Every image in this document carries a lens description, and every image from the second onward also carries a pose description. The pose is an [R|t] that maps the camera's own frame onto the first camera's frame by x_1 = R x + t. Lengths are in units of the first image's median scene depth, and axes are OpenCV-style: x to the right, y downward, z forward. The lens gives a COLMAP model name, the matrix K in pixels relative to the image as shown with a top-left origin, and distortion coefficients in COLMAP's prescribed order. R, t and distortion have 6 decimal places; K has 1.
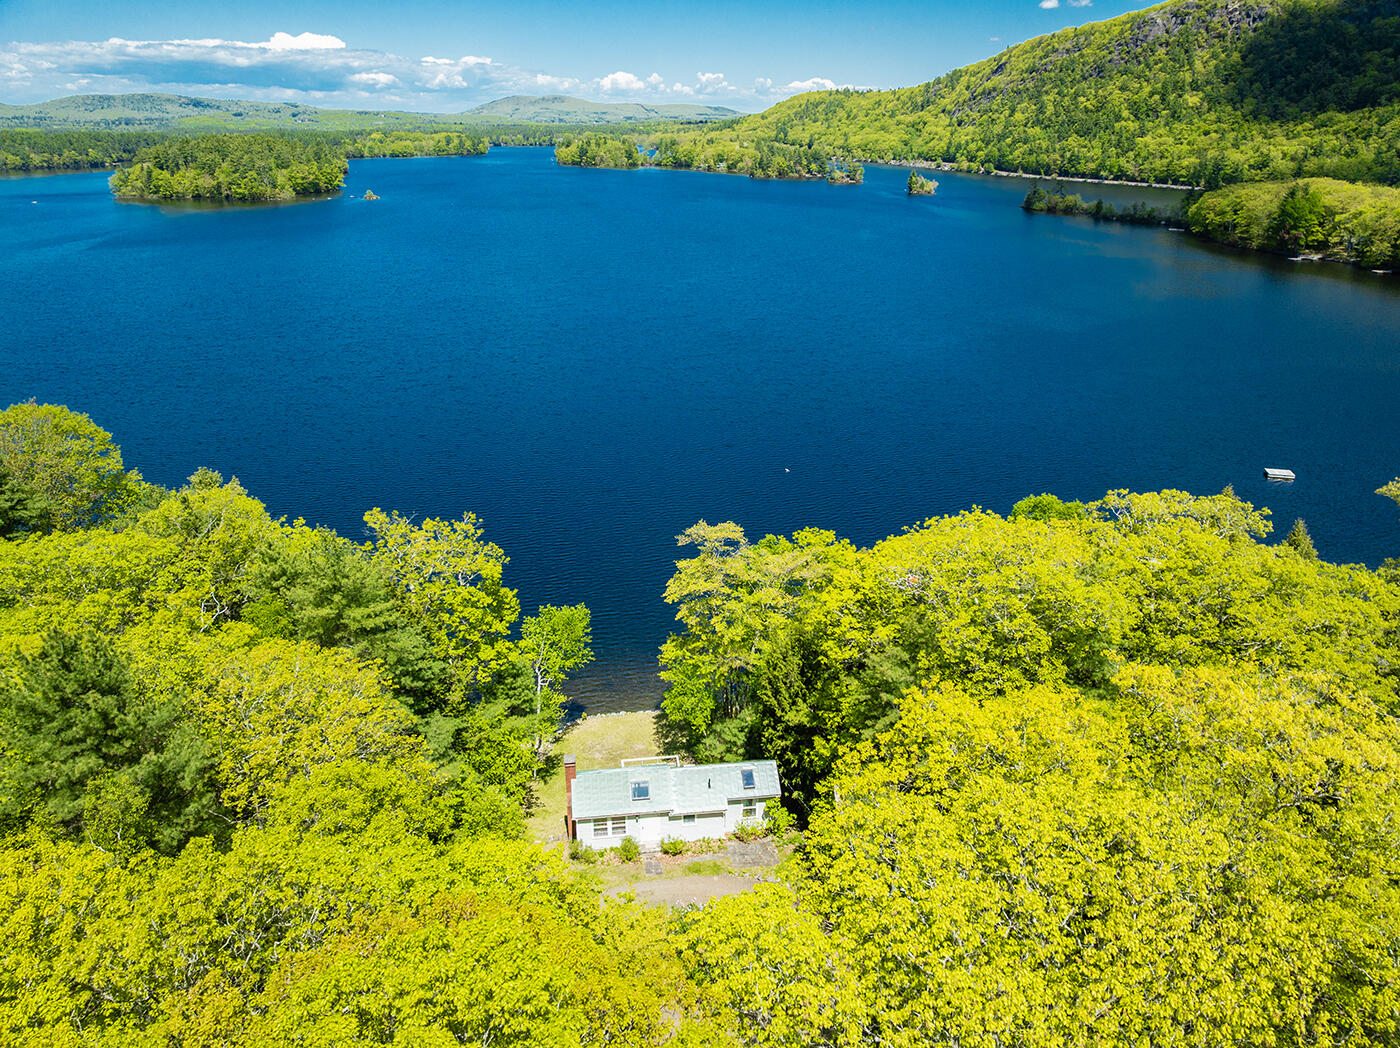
lens RADIAL K [[984.7, 0, 700.0], [0, 984.7, 524.0], [0, 0, 1]] dist [-0.046149, -0.001694]
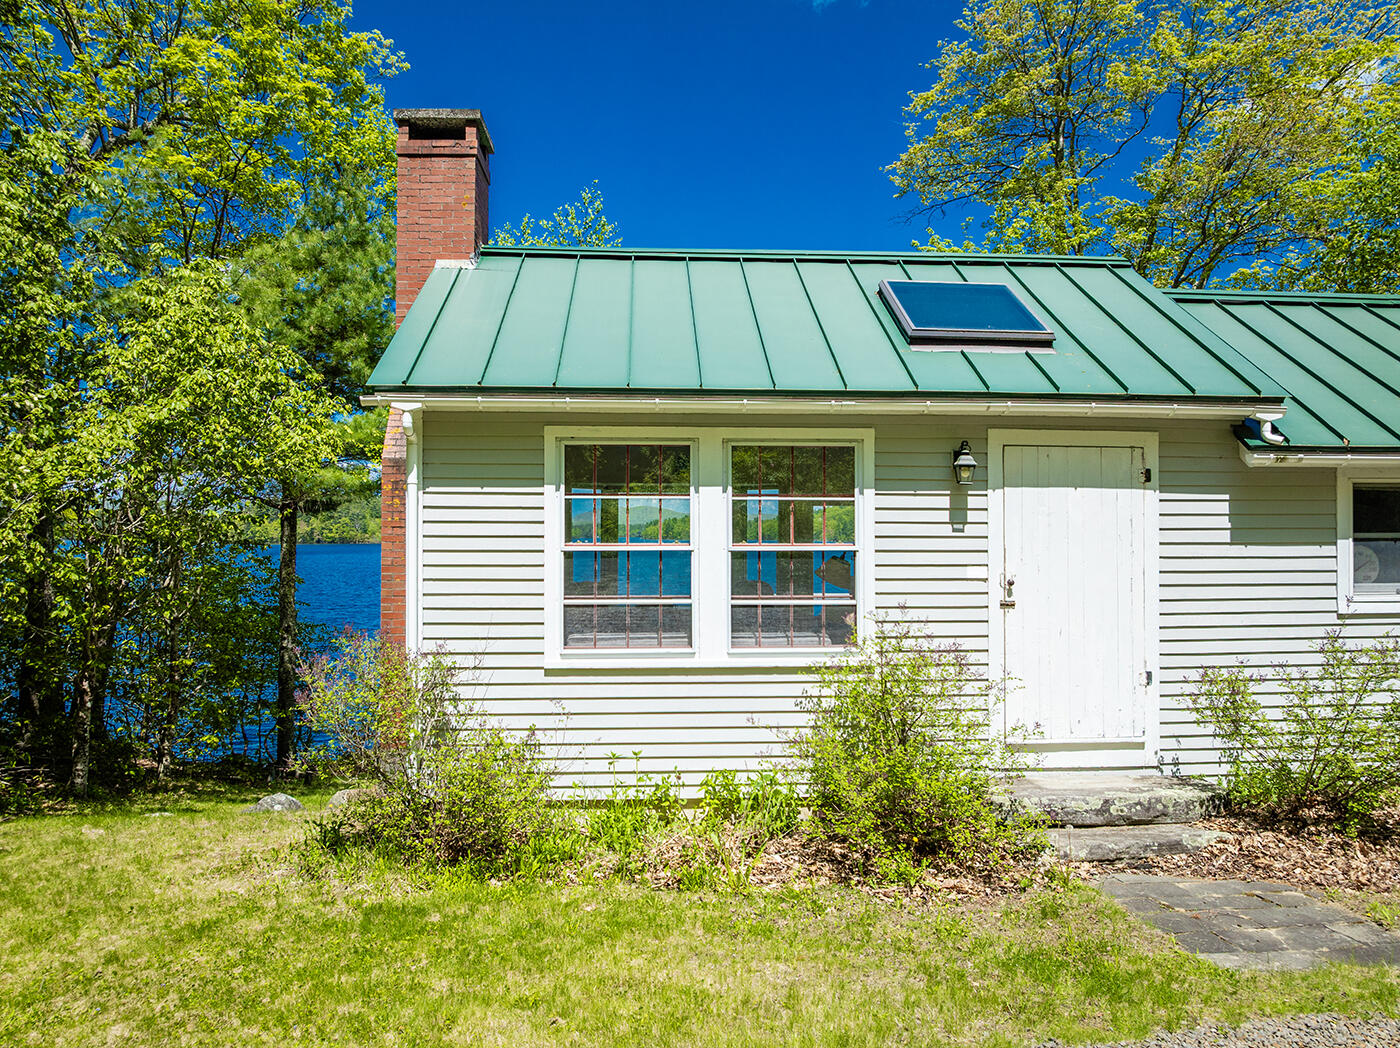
lens RADIAL K [[984.7, 0, 700.0], [0, 984.7, 524.0], [0, 0, 1]] dist [-0.046149, -0.001694]
pose [[0.997017, -0.006281, -0.076924, -0.084358], [-0.023349, 0.925436, -0.378183, 0.344902], [0.073563, 0.378851, 0.922529, 0.890531]]
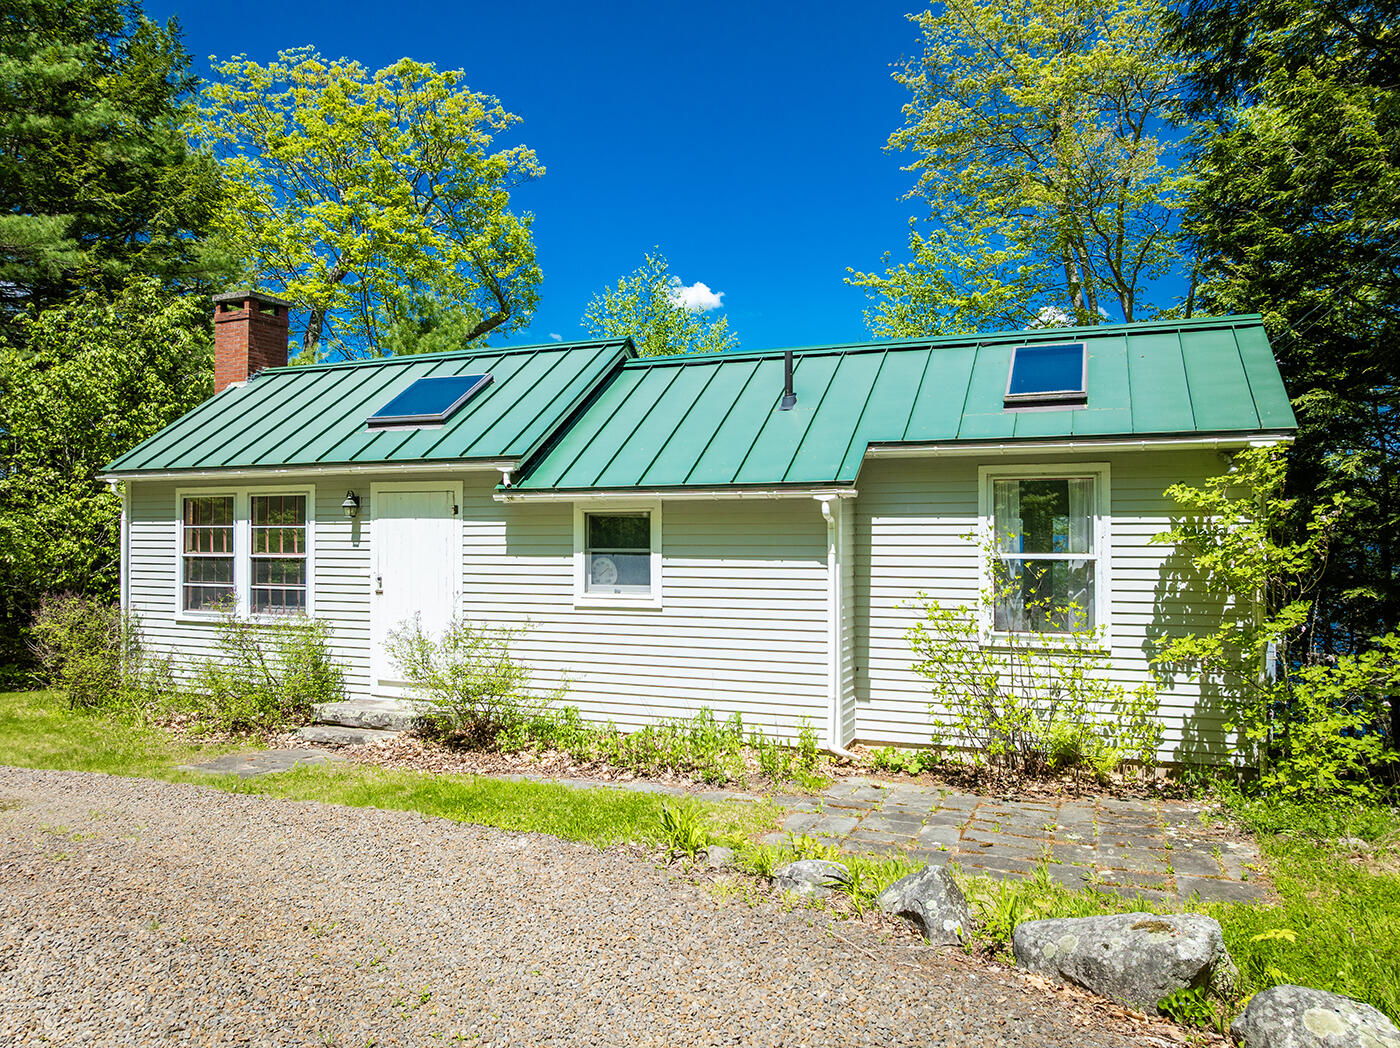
lens RADIAL K [[984.7, 0, 700.0], [0, 984.7, 524.0], [0, 0, 1]] dist [-0.046149, -0.001694]
pose [[0.868154, -0.012501, -0.496137, 0.078572], [-0.175289, 0.927529, -0.330096, 0.347244], [0.464309, 0.373541, 0.803047, 0.879464]]
